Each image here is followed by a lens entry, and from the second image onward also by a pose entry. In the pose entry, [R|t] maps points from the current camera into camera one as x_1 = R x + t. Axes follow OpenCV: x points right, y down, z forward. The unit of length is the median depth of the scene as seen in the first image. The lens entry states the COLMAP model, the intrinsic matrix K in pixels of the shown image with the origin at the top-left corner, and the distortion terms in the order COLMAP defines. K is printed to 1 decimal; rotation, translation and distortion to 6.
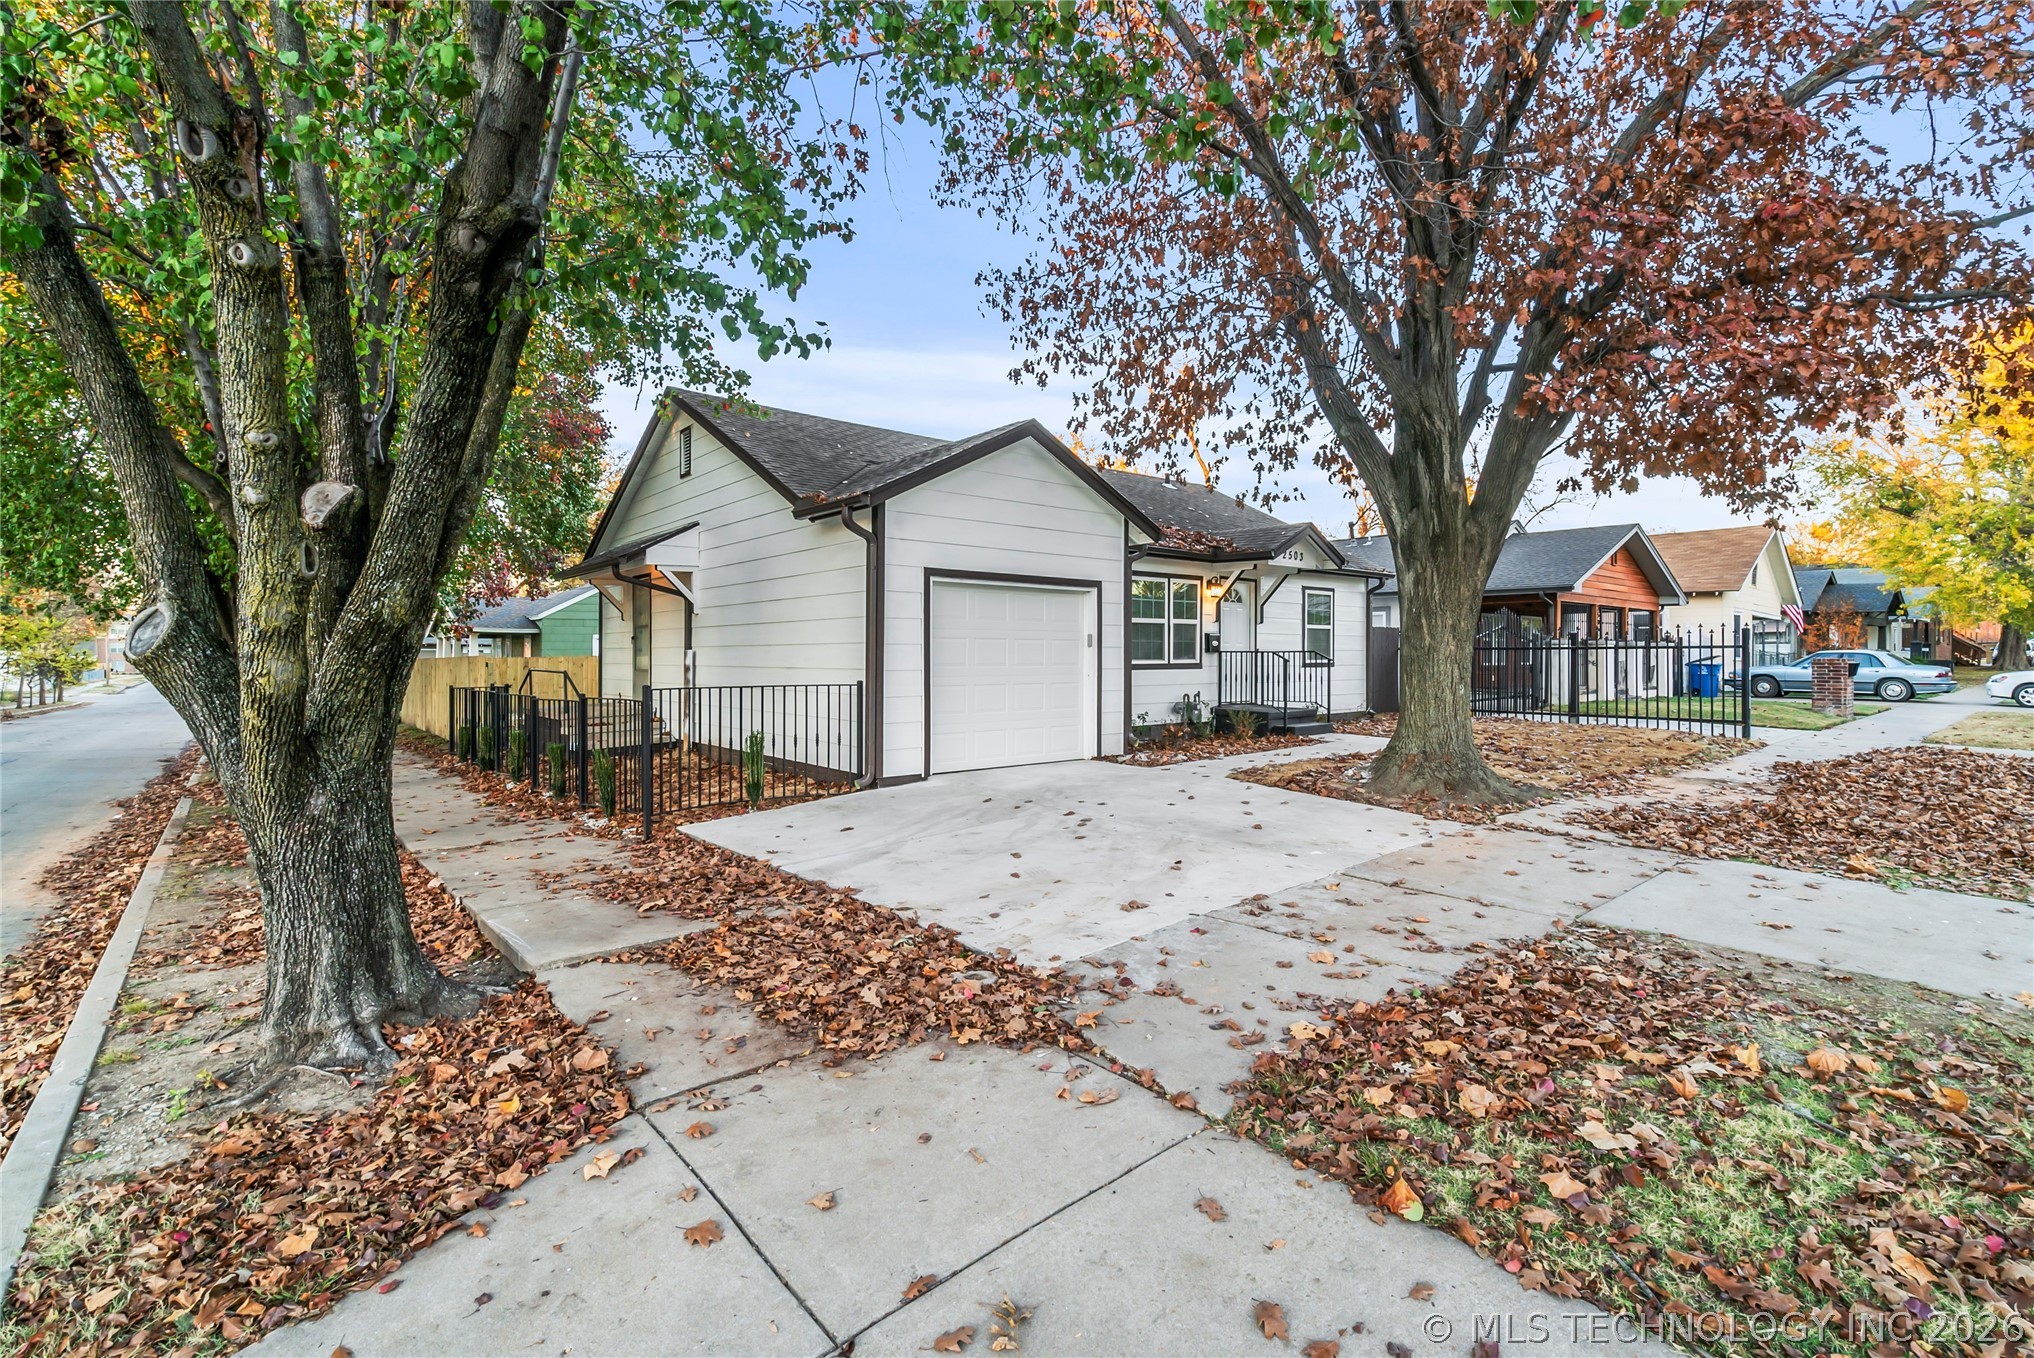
lens RADIAL K [[926.8, 0, 1022.6], [0, 926.8, 668.5], [0, 0, 1]] dist [0.000027, 0.000825]
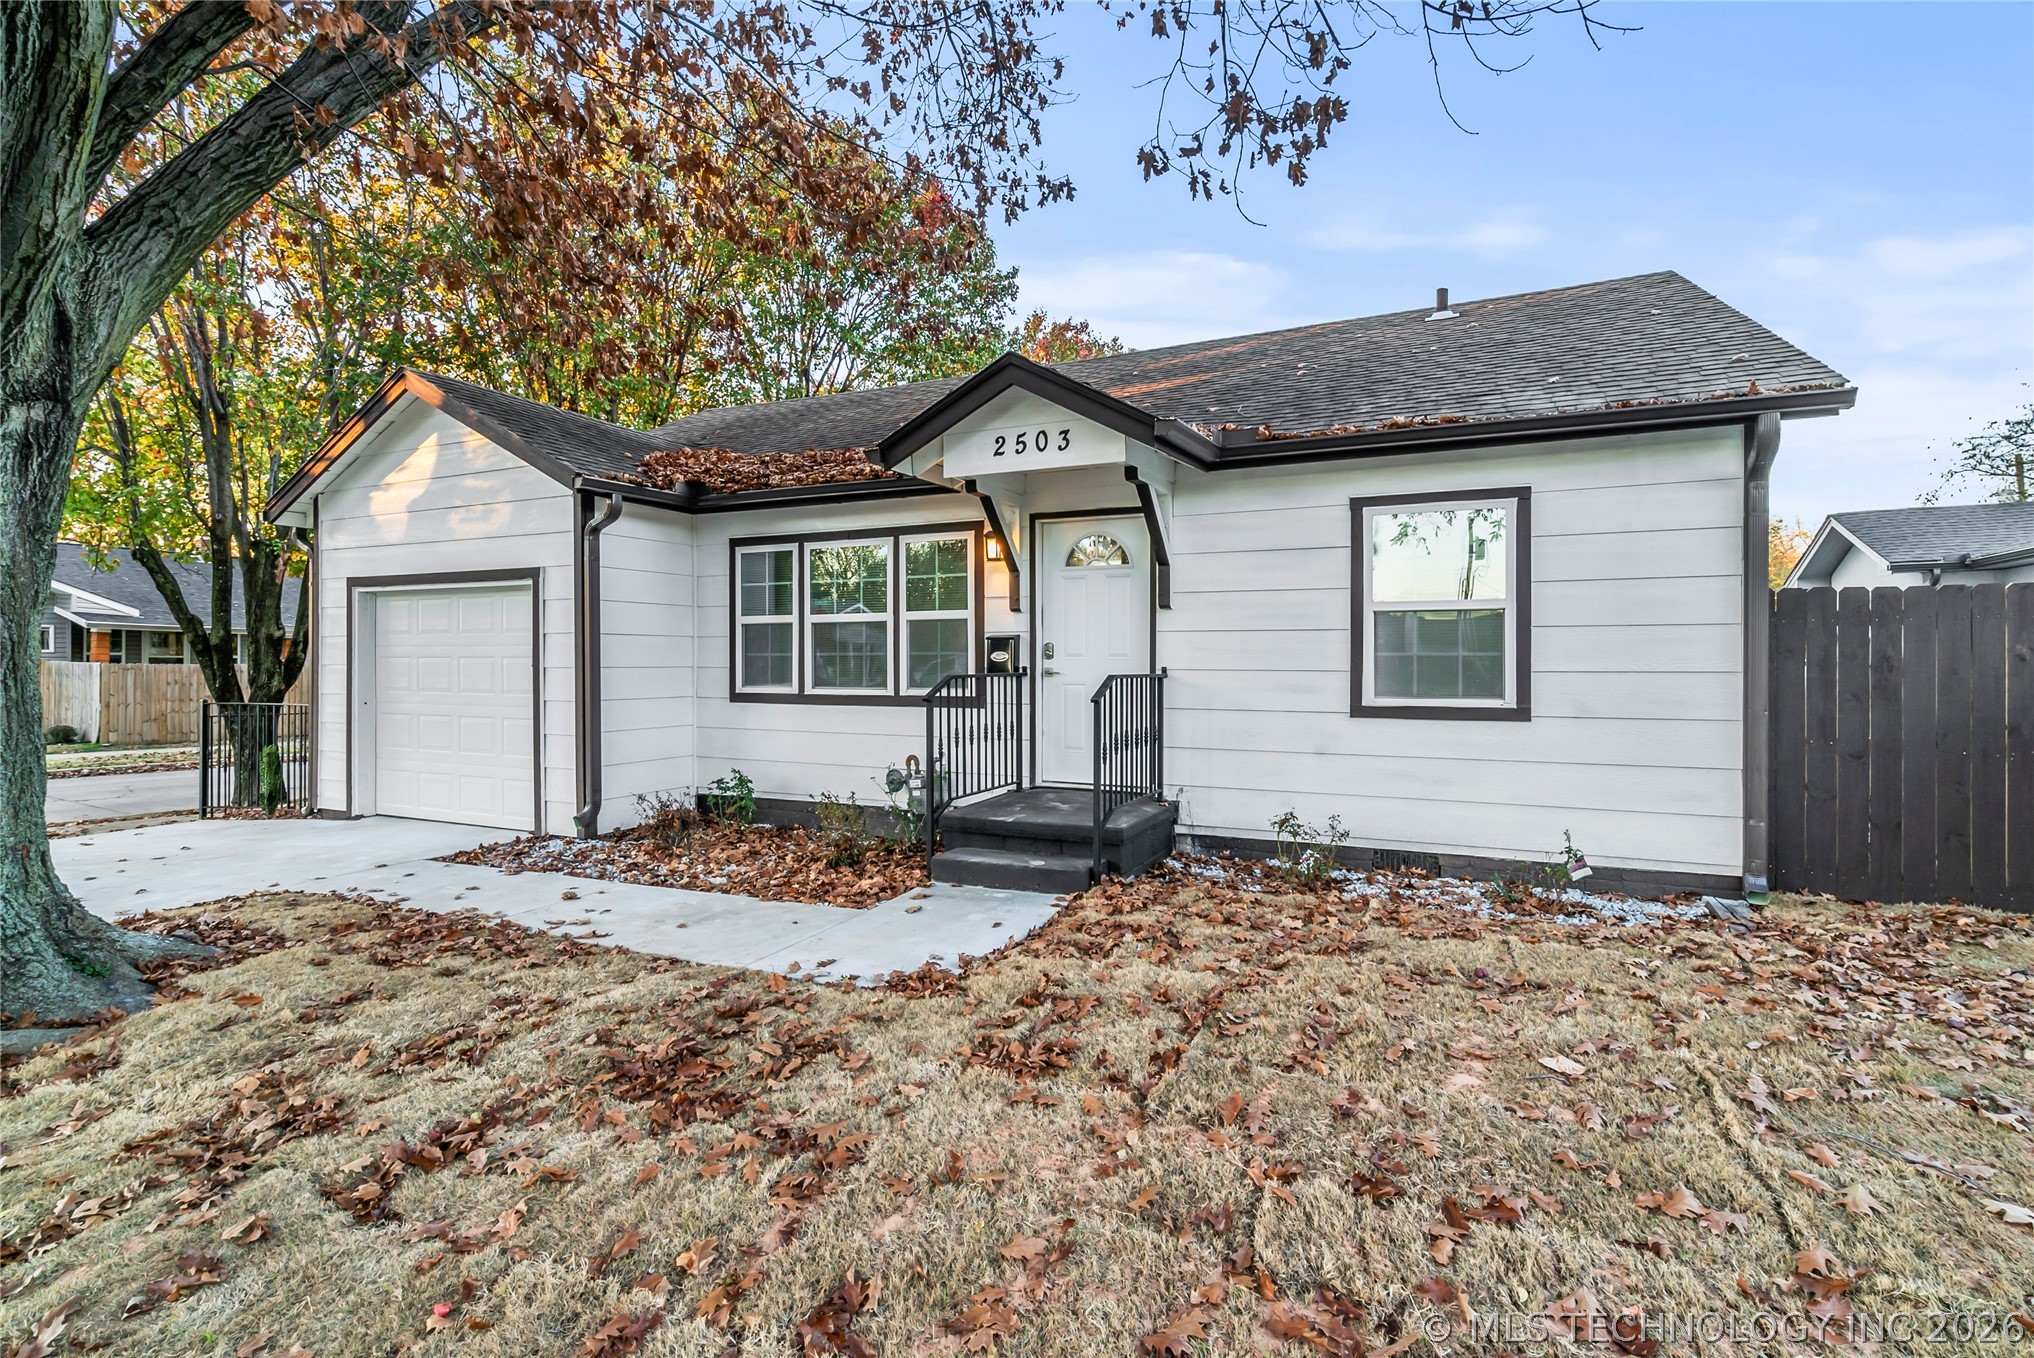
lens RADIAL K [[948.1, 0, 1034.0], [0, 948.1, 646.7], [0, 0, 1]] dist [-0.001374, 0.000914]
pose [[0.429169, -0.011694, -0.903149, 0.687531], [-0.012736, 0.999738, -0.018996, -0.024272], [0.903135, 0.019655, 0.428907, 0.835934]]
